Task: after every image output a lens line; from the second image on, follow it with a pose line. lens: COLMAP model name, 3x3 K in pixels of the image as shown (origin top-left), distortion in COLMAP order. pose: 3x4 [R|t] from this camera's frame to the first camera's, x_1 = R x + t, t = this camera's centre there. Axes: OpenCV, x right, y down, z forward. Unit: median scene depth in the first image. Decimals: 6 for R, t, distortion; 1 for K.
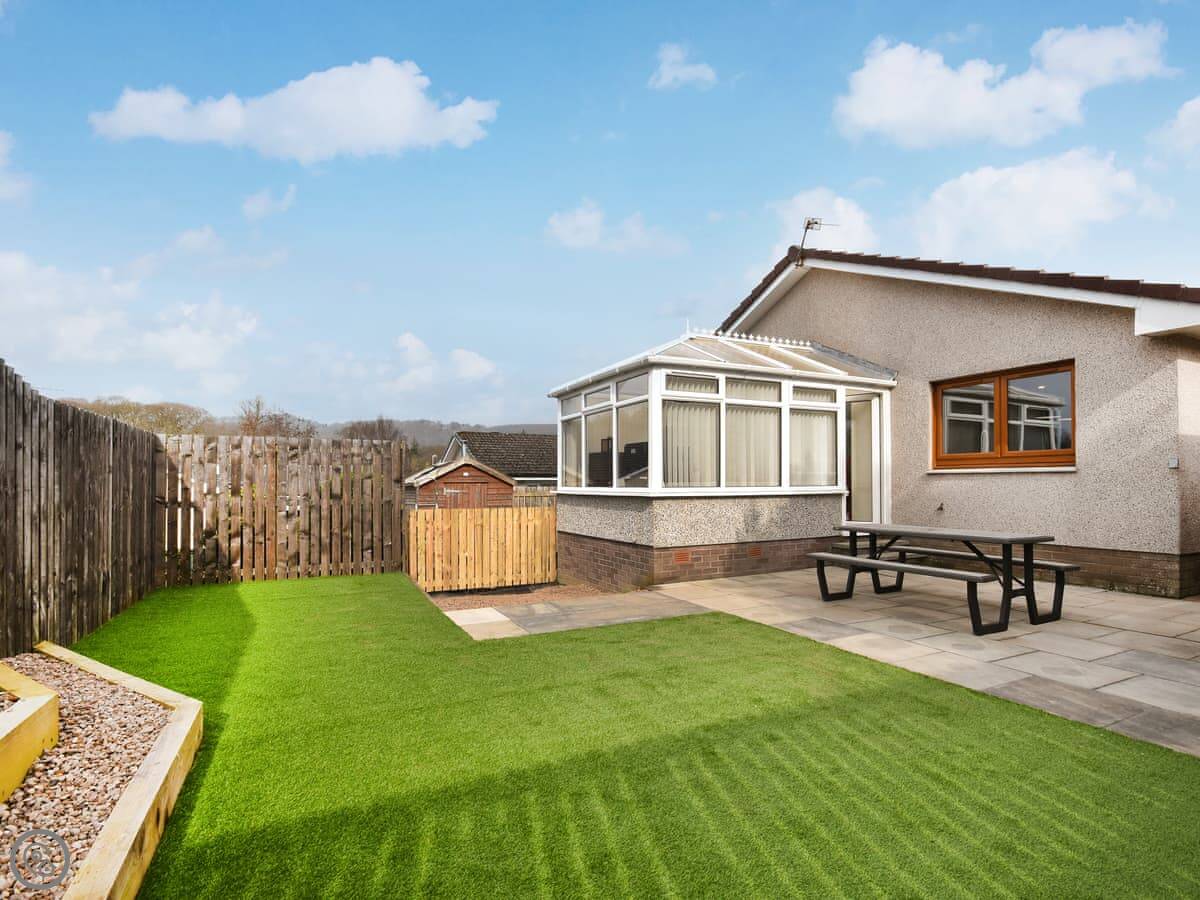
lens RADIAL K [[611.3, 0, 613.8], [0, 611.3, 473.9], [0, 0, 1]] dist [0.004030, -0.000415]
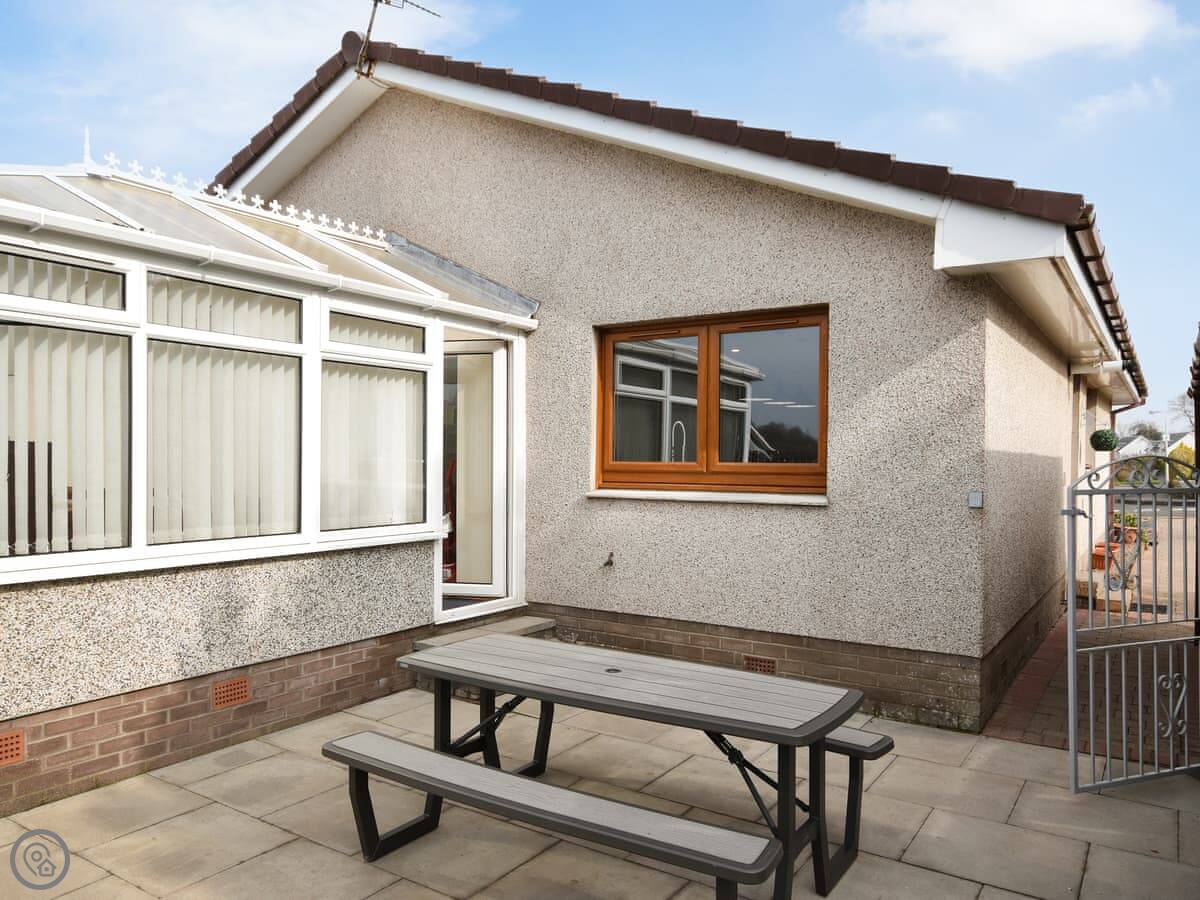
lens RADIAL K [[855.0, 0, 599.1], [0, 855.0, 451.1], [0, 0, 1]] dist [0.024226, 0.006478]
pose [[0.869803, 0.010082, 0.493297, 0.154488], [-0.013813, 0.999897, 0.003920, -0.045094], [-0.493206, -0.010223, 0.869852, 0.351383]]
